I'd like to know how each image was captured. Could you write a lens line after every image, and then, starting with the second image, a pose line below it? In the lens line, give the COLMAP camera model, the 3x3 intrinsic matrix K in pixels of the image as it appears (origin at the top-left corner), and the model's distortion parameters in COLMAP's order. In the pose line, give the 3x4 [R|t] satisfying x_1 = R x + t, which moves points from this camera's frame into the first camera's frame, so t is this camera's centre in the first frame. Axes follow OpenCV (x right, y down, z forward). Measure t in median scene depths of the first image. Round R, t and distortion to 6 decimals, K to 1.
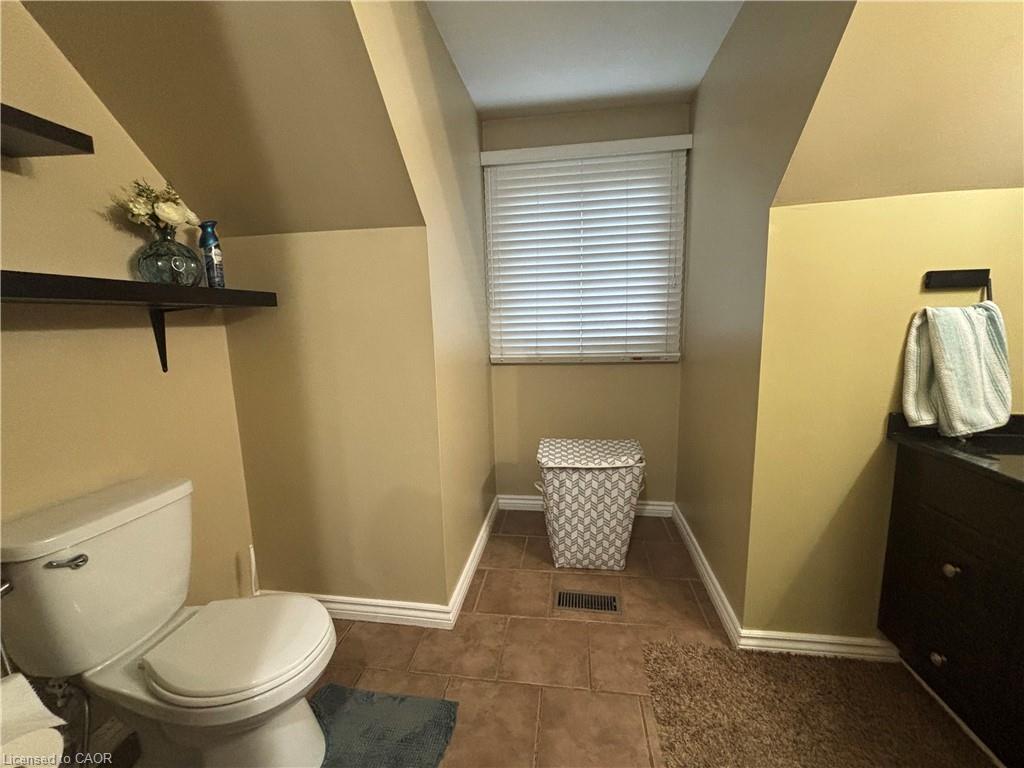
lens RADIAL K [[414.1, 0, 511.4], [0, 414.1, 382.8], [0, 0, 1]] dist [-0.001266, 0.001523]
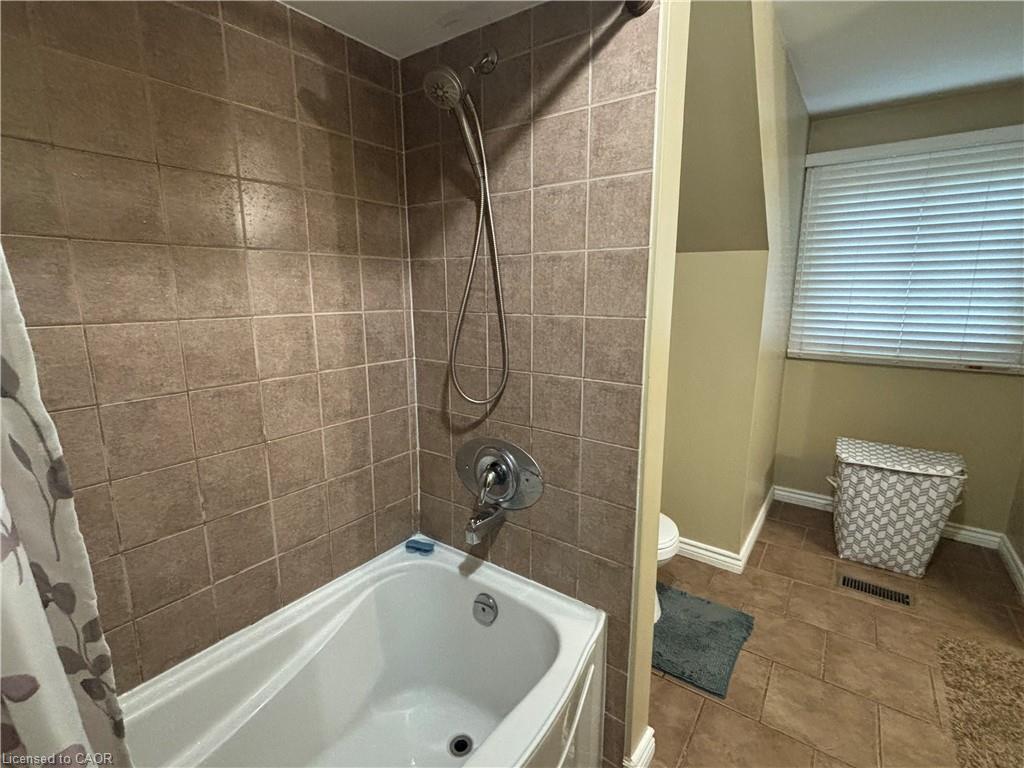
lens RADIAL K [[479.4, 0, 509.3], [0, 479.4, 383.8], [0, 0, 1]] dist [-0.010663, 0.006362]
pose [[0.884384, 0.114160, -0.452584, -0.146430], [-0.087628, 0.992997, 0.079241, -0.019718], [0.458460, -0.030421, 0.888194, -0.484396]]
